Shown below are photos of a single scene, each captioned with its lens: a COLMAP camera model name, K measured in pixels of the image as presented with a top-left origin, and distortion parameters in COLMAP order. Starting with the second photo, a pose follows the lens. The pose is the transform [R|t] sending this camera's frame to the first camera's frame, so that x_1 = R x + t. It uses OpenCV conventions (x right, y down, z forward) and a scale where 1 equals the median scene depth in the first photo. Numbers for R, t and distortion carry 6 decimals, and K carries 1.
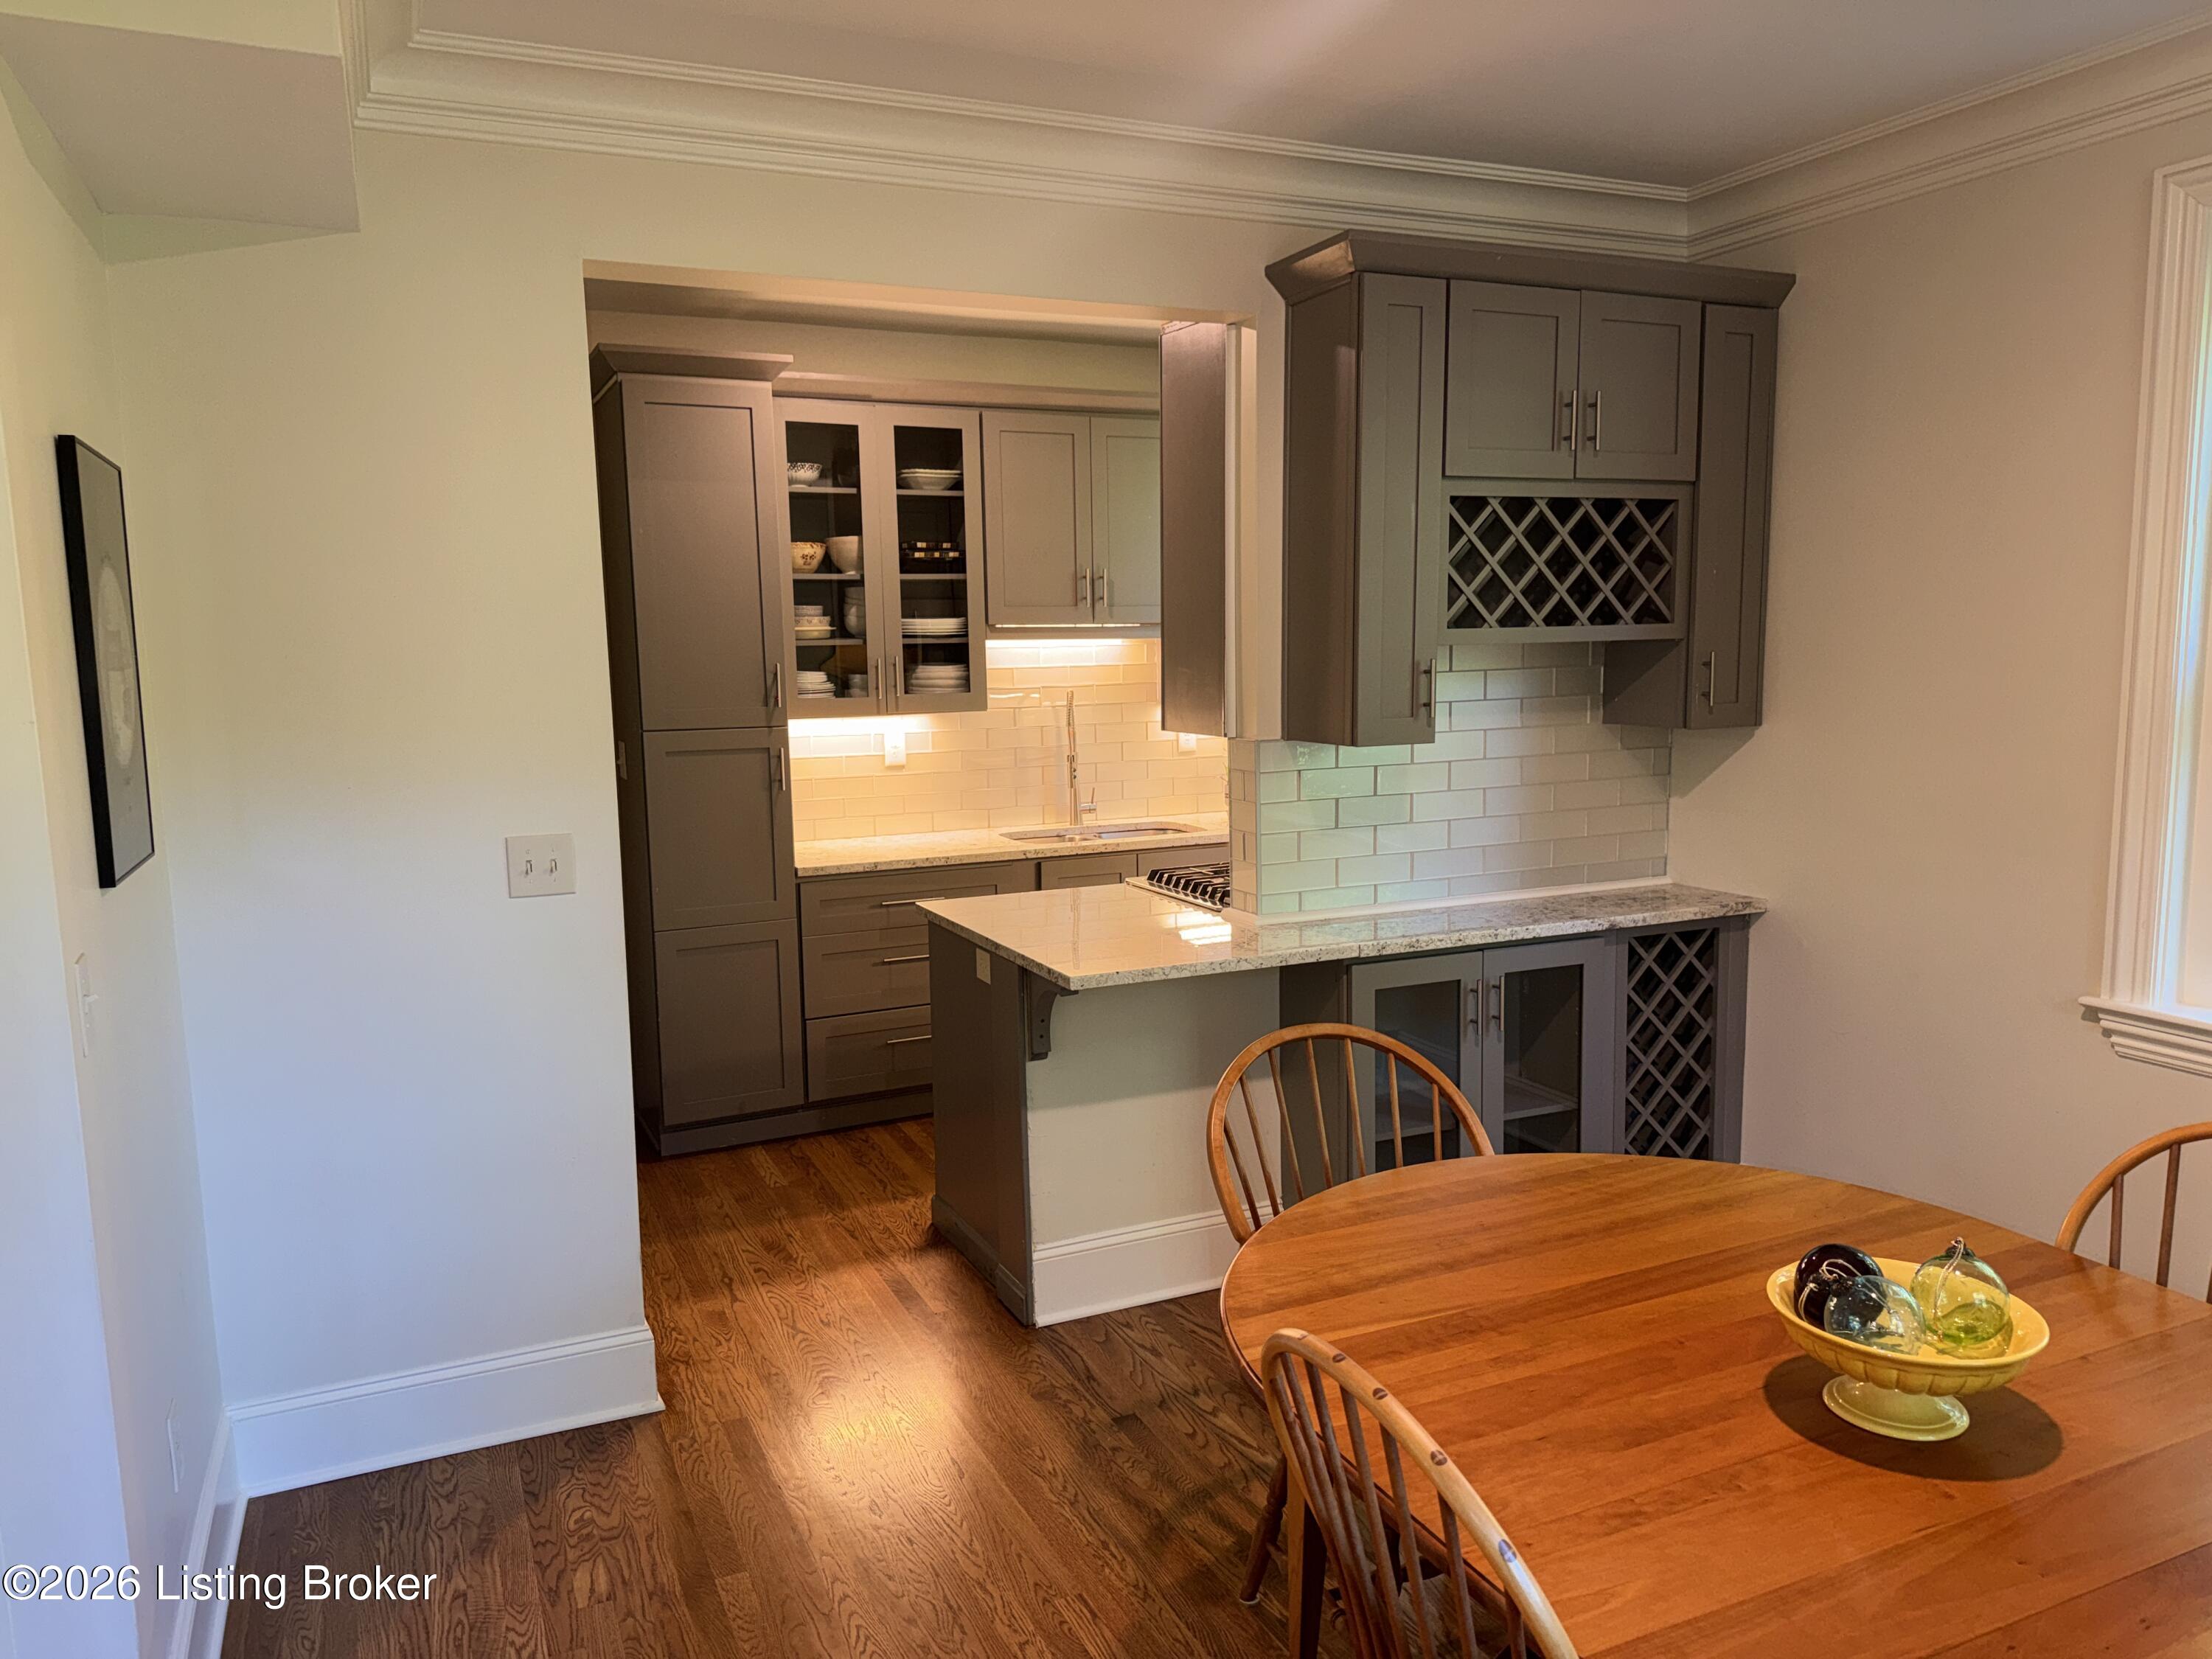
lens RADIAL K [[1552.4, 0, 1113.7], [0, 1552.4, 841.2], [0, 0, 1]] dist [0.062463, -0.083086]
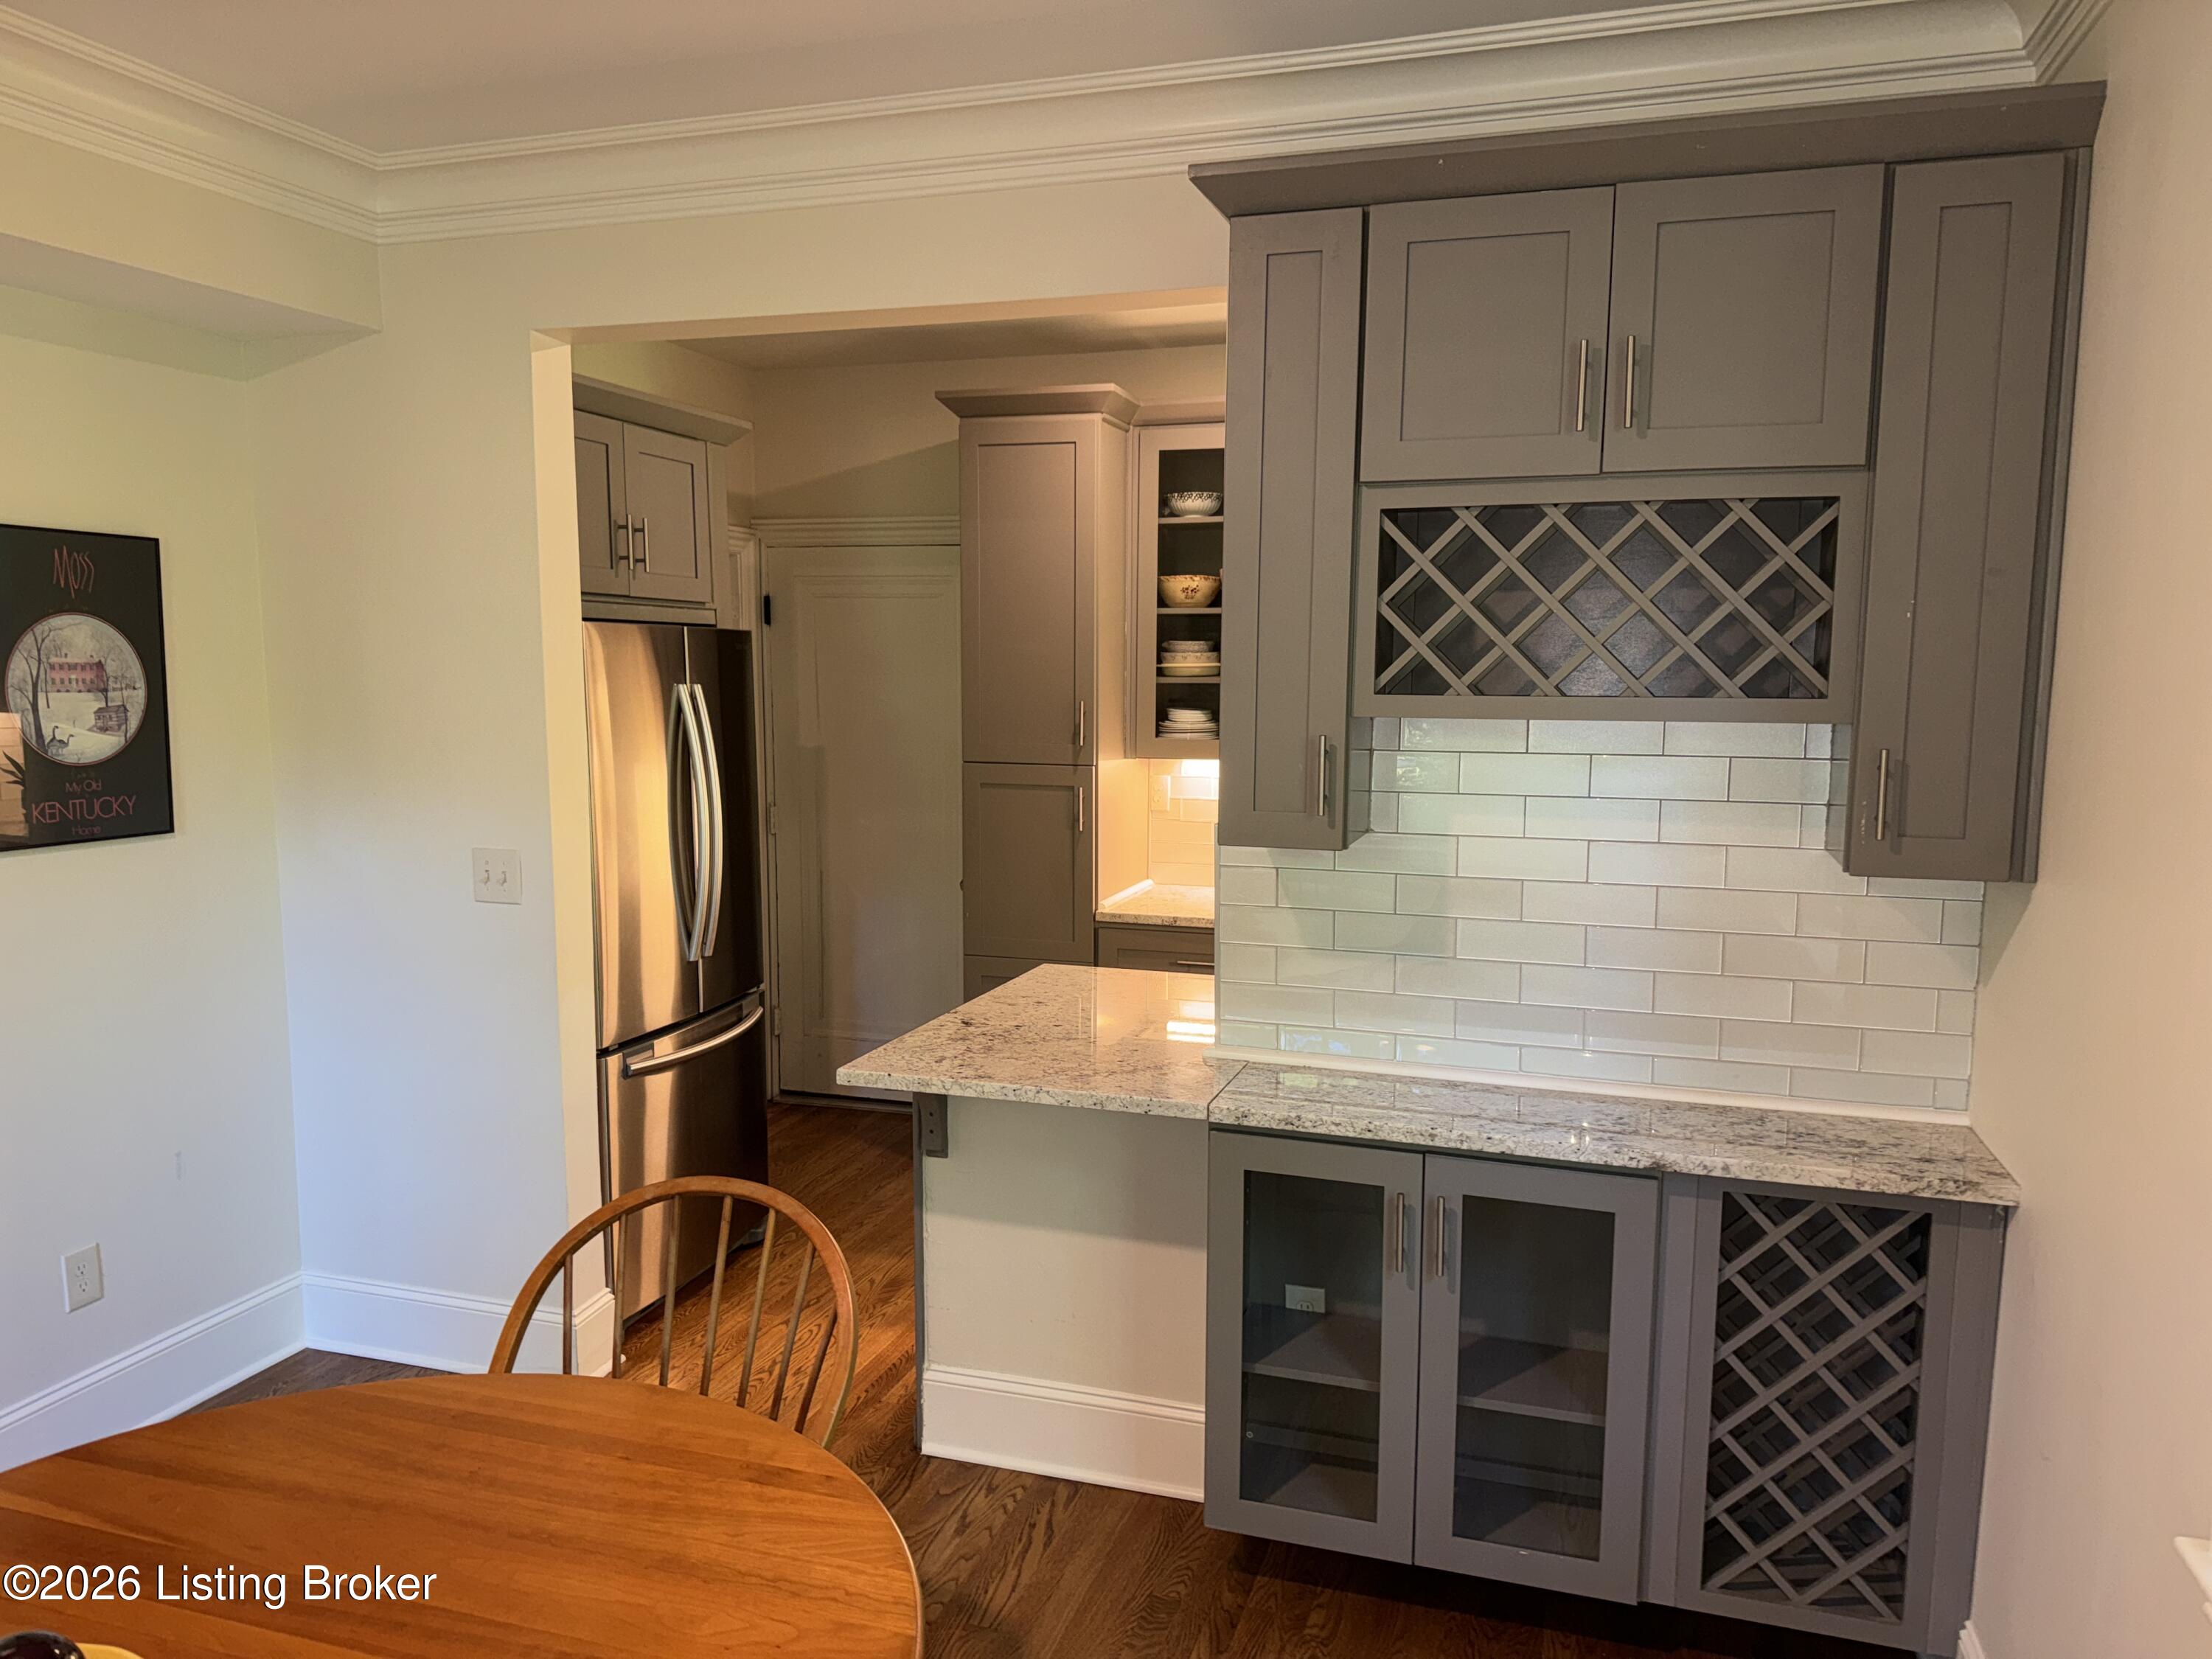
lens RADIAL K [[1552.4, 0, 1118.2], [0, 1552.4, 840.6], [0, 0, 1]] dist [0.062463, -0.083086]
pose [[0.742581, 0.100197, -0.662219, 0.571668], [-0.107351, 0.993769, 0.029984, -0.074389], [0.661097, 0.048824, 0.748710, 0.368955]]
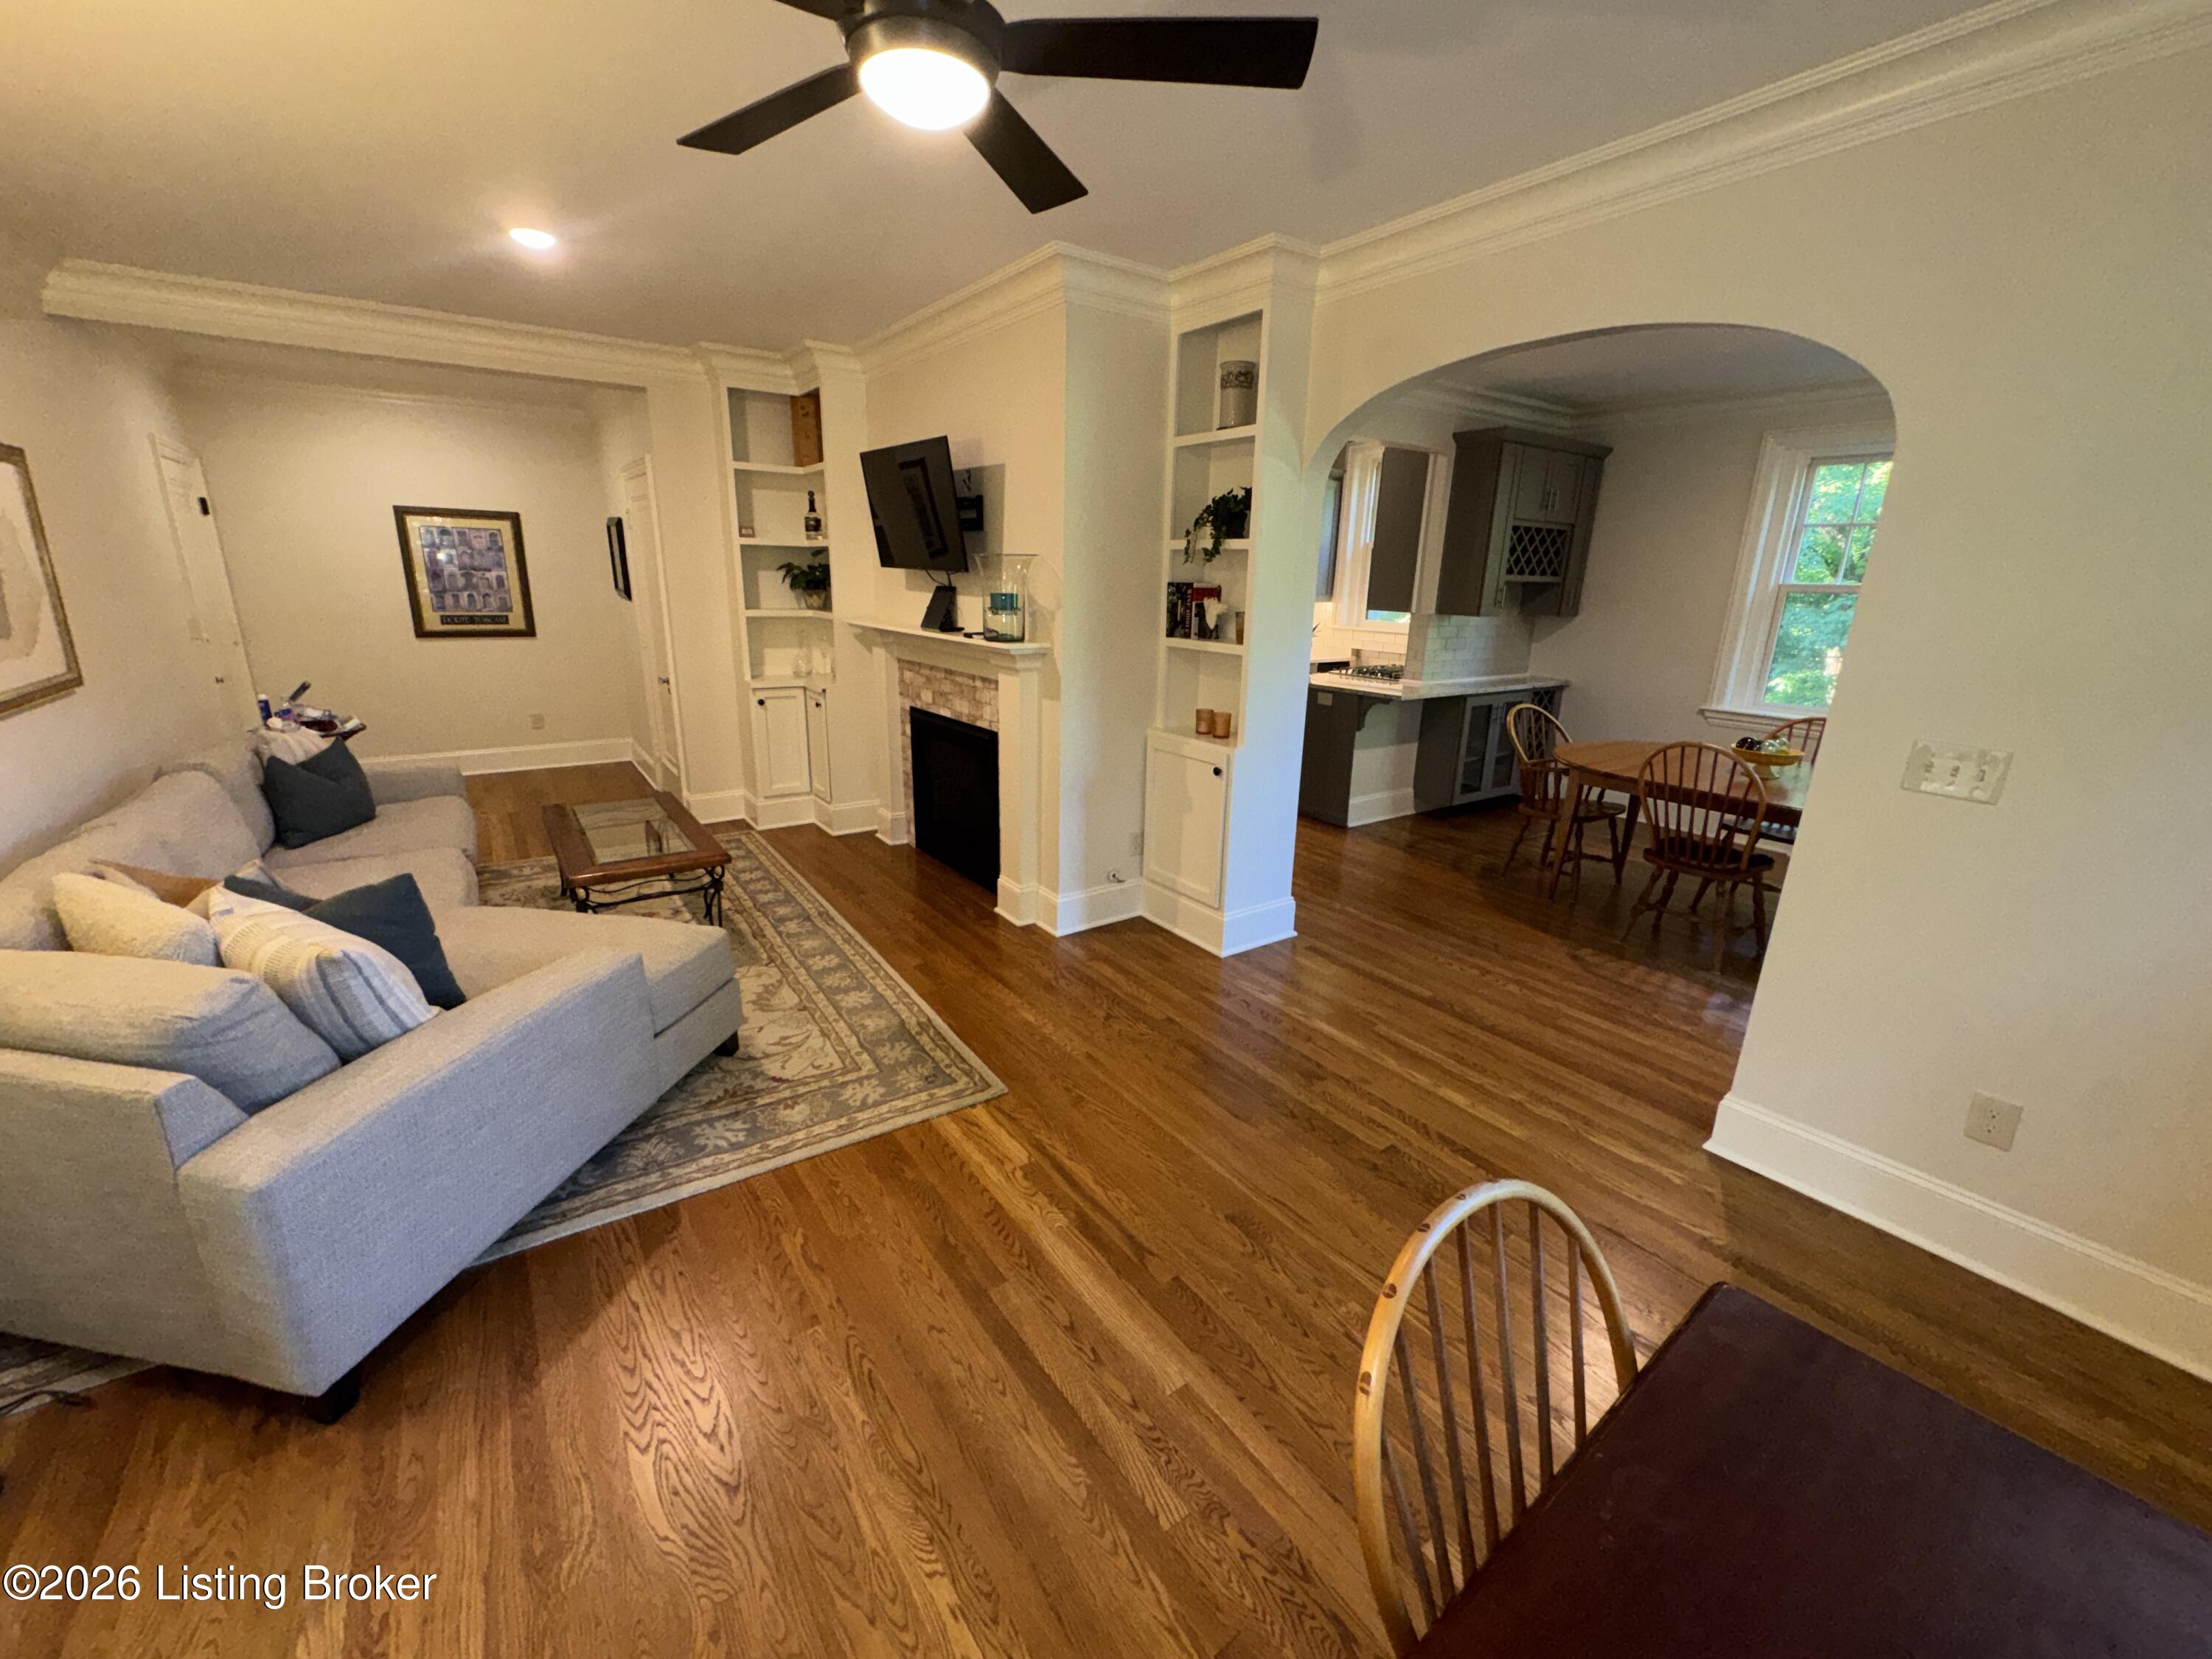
lens RADIAL K [[881.8, 0, 1103.1], [0, 881.8, 826.9], [0, 0, 1]] dist [-0.002529, 0.000198]
pose [[0.980819, -0.013924, 0.194420, -0.754322], [-0.014631, 0.989373, 0.144663, 0.086420], [-0.194368, -0.144733, 0.970192, -0.421899]]
